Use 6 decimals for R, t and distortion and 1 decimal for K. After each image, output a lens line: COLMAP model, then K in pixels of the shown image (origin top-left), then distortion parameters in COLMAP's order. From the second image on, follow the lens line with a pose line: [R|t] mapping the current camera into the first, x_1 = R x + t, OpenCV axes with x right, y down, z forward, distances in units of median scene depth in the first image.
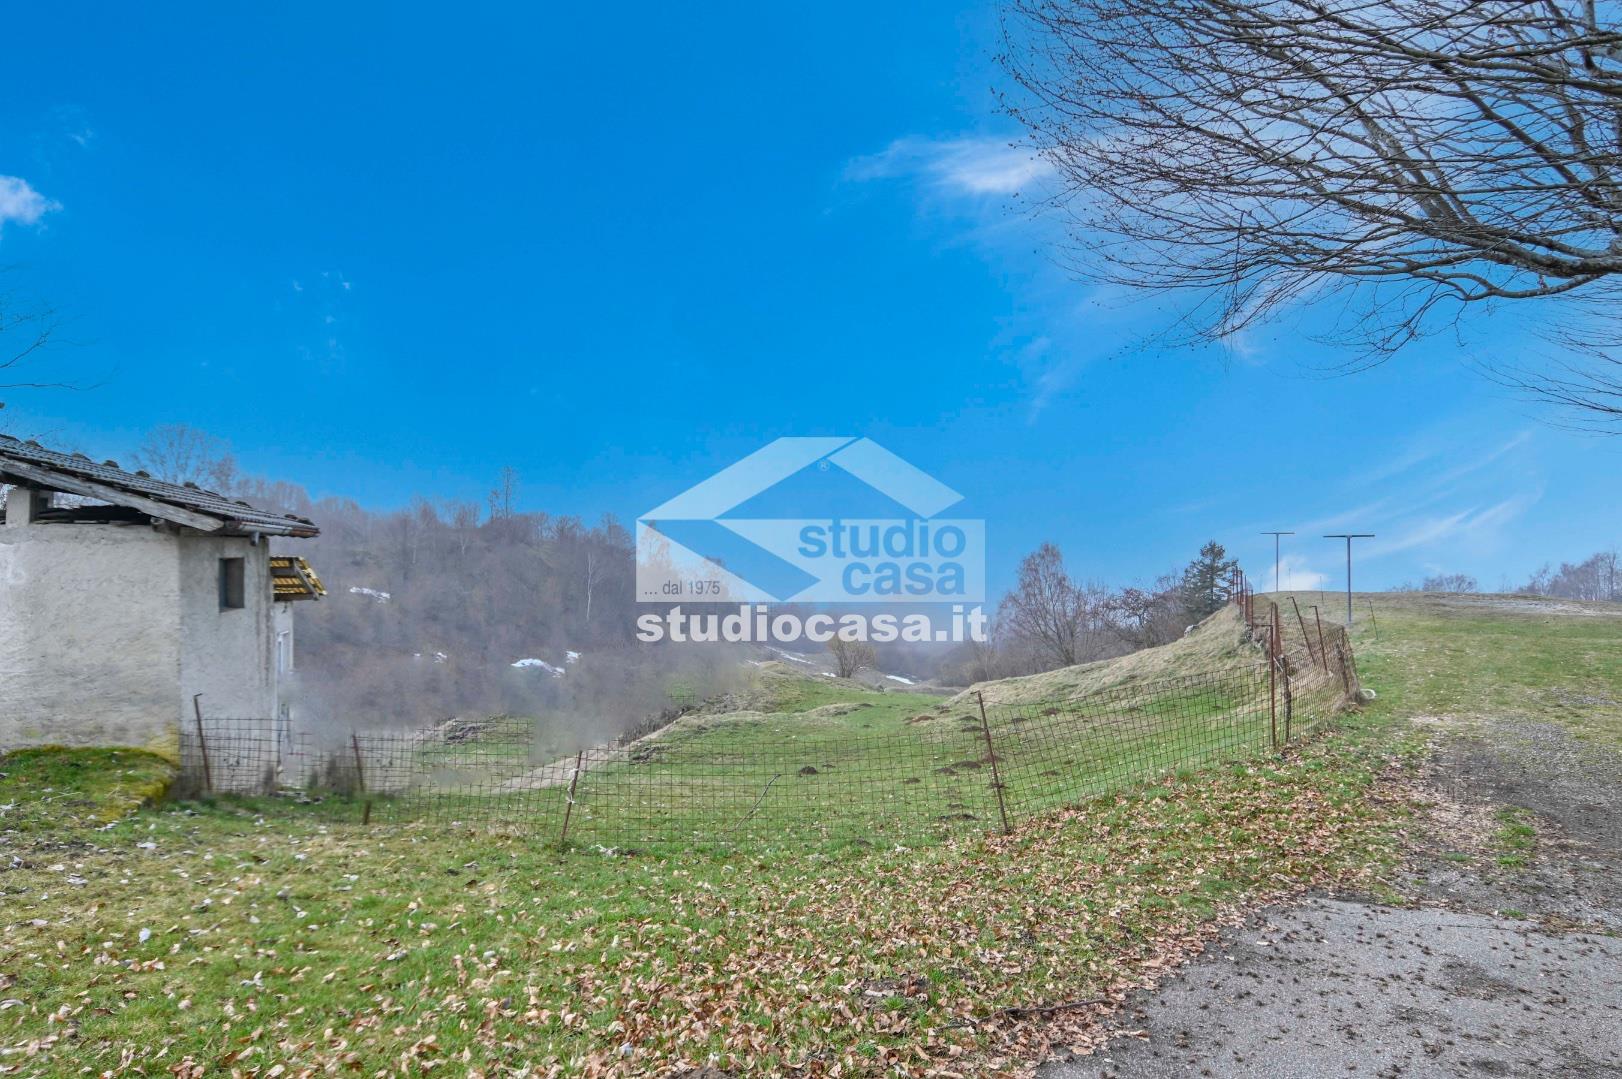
lens RADIAL K [[923.6, 0, 700.1], [0, 923.6, 556.6], [0, 0, 1]] dist [0.008593, -0.016190]
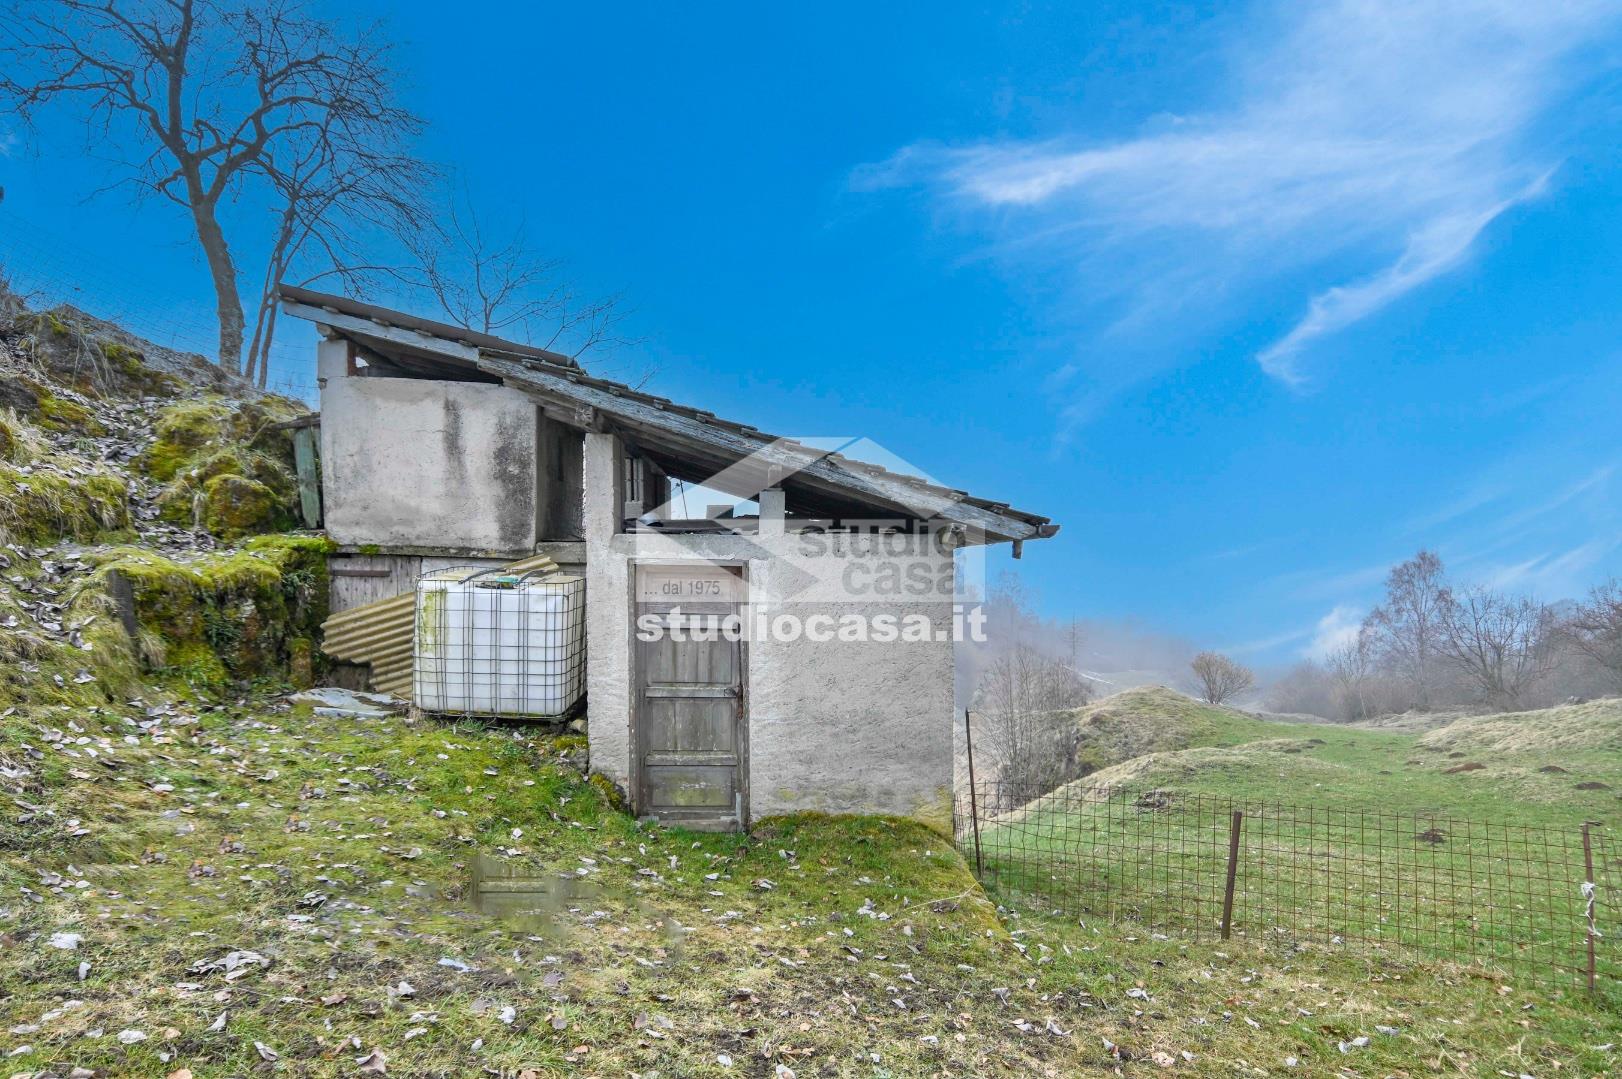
lens RADIAL K [[956.0, 0, 798.5], [0, 956.0, 578.9], [0, 0, 1]] dist [-0.000196, 0.000024]
pose [[0.980737, -0.003665, -0.195296, -0.278764], [0.005689, 0.999936, 0.009803, -0.002141], [0.195248, -0.010725, 0.980695, 0.097138]]
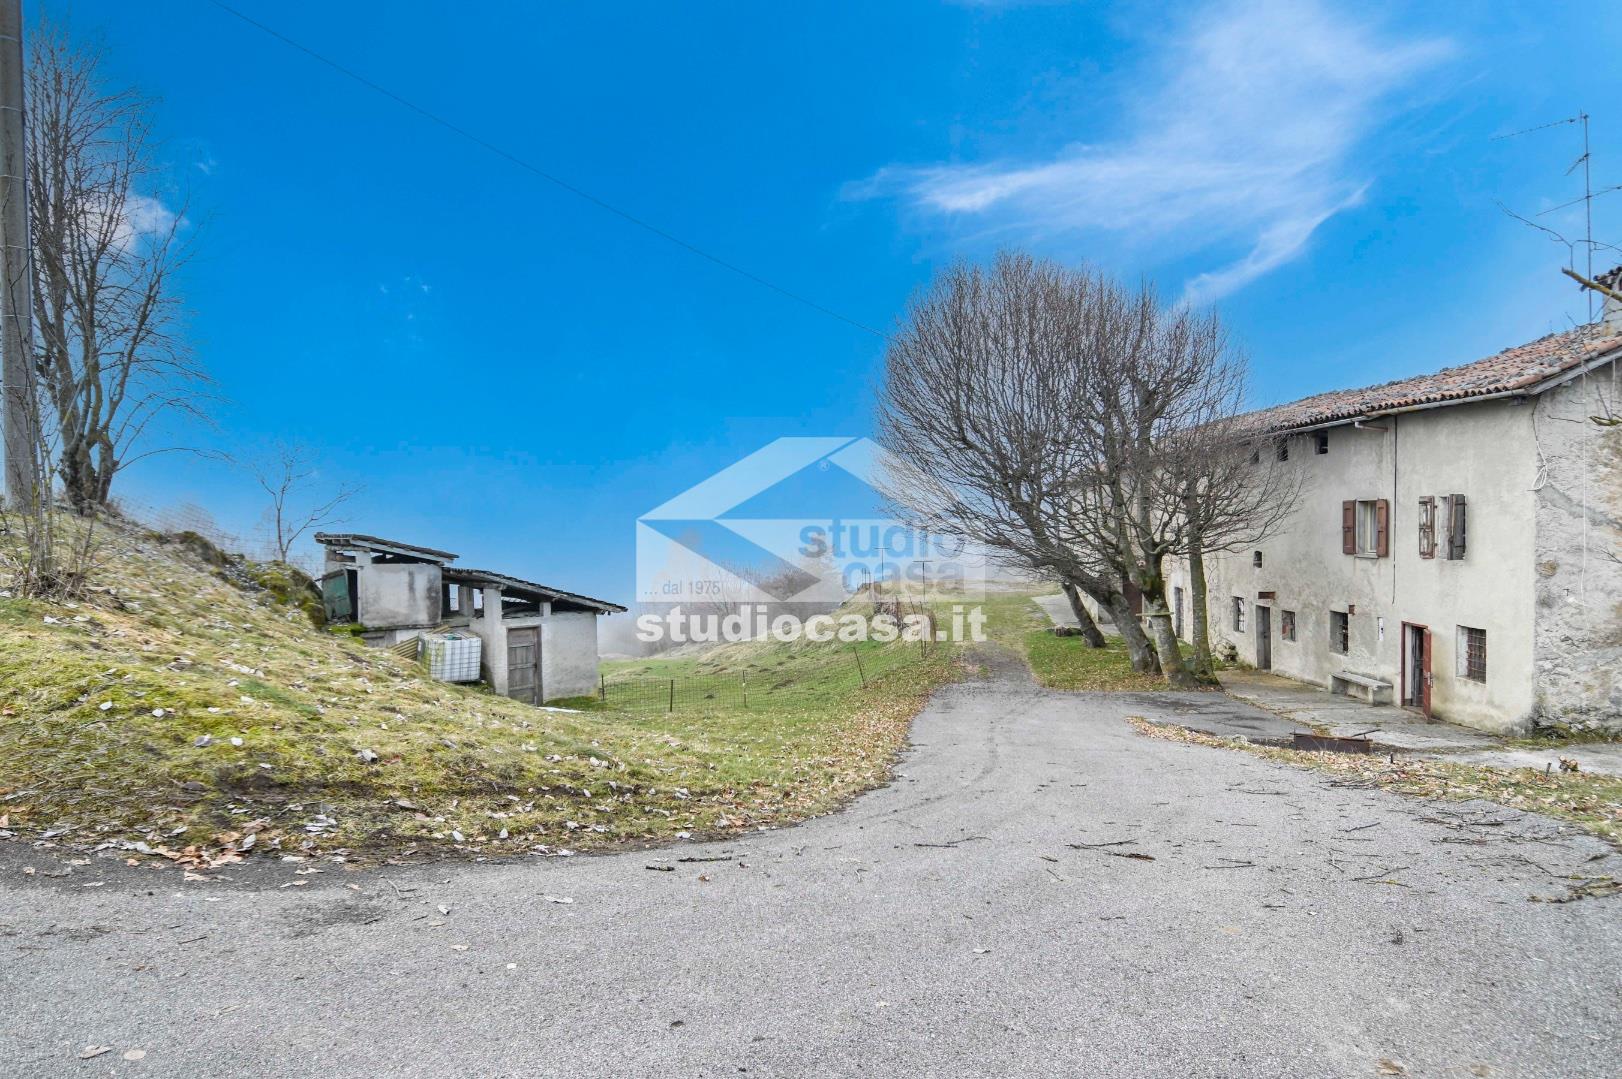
lens RADIAL K [[864.8, 0, 817.0], [0, 864.8, 555.4], [0, 0, 1]] dist [0.003799, -0.016715]
pose [[0.862264, -0.036161, 0.505167, -0.662044], [0.022829, 0.999209, 0.032560, -0.135911], [-0.505945, -0.016543, 0.862407, -0.765046]]
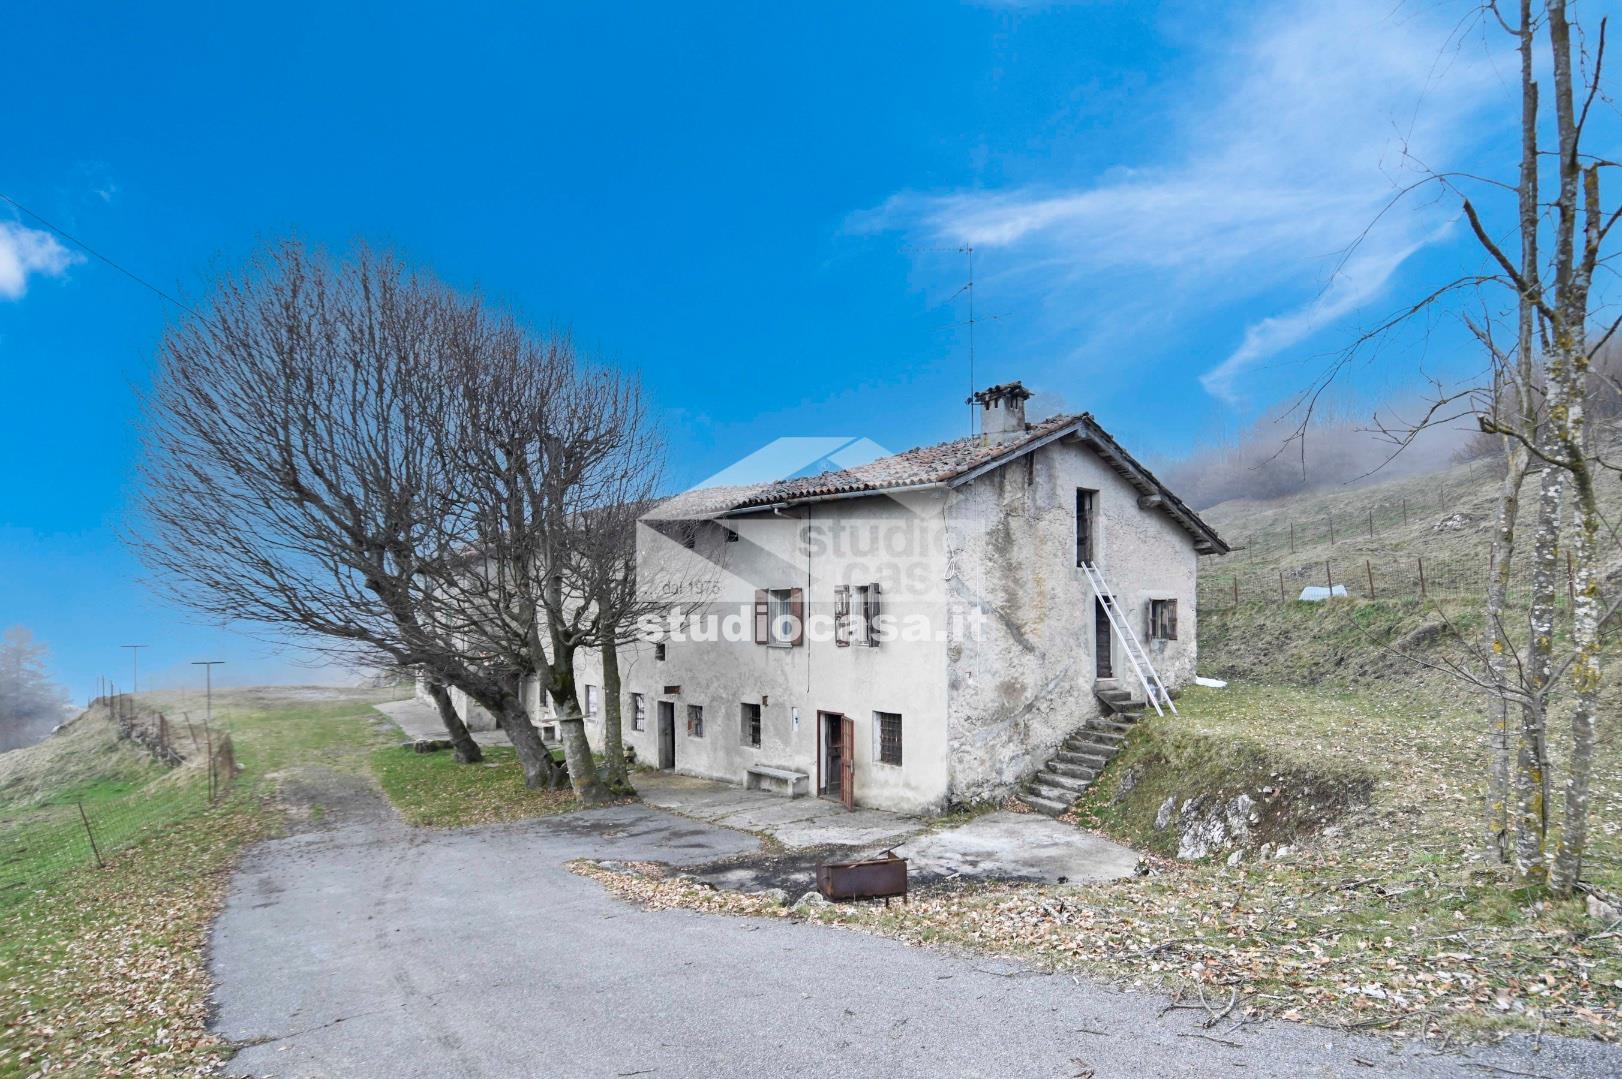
lens RADIAL K [[864.8, 0, 870.4], [0, 864.8, 602.0], [0, 0, 1]] dist [0.003799, -0.016715]
pose [[0.253255, 0.012929, 0.967313, -0.522242], [0.006731, 0.999863, -0.015126, -0.120351], [-0.967376, 0.010342, 0.253133, -0.550496]]
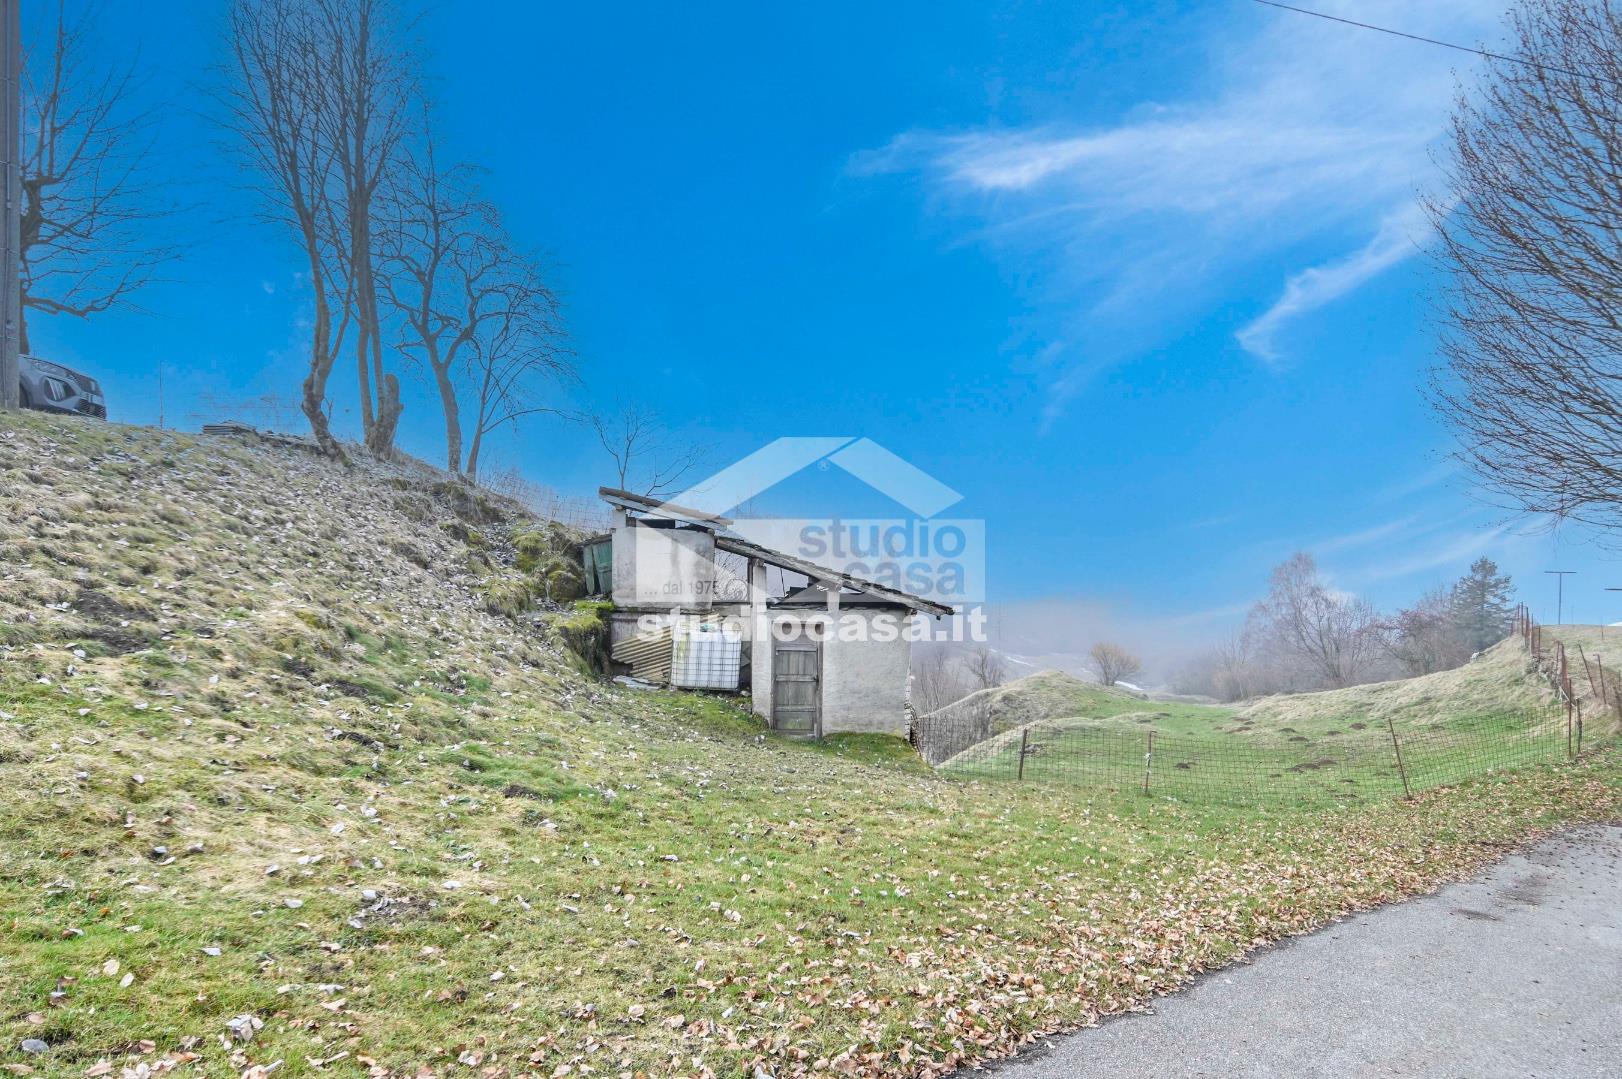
lens RADIAL K [[923.6, 0, 815.8], [0, 923.6, 564.8], [0, 0, 1]] dist [0.008593, -0.016190]
pose [[0.993486, 0.011573, -0.113365, -0.284833], [-0.010419, 0.999888, 0.010761, -0.072690], [0.113477, -0.009510, 0.993495, -0.415511]]
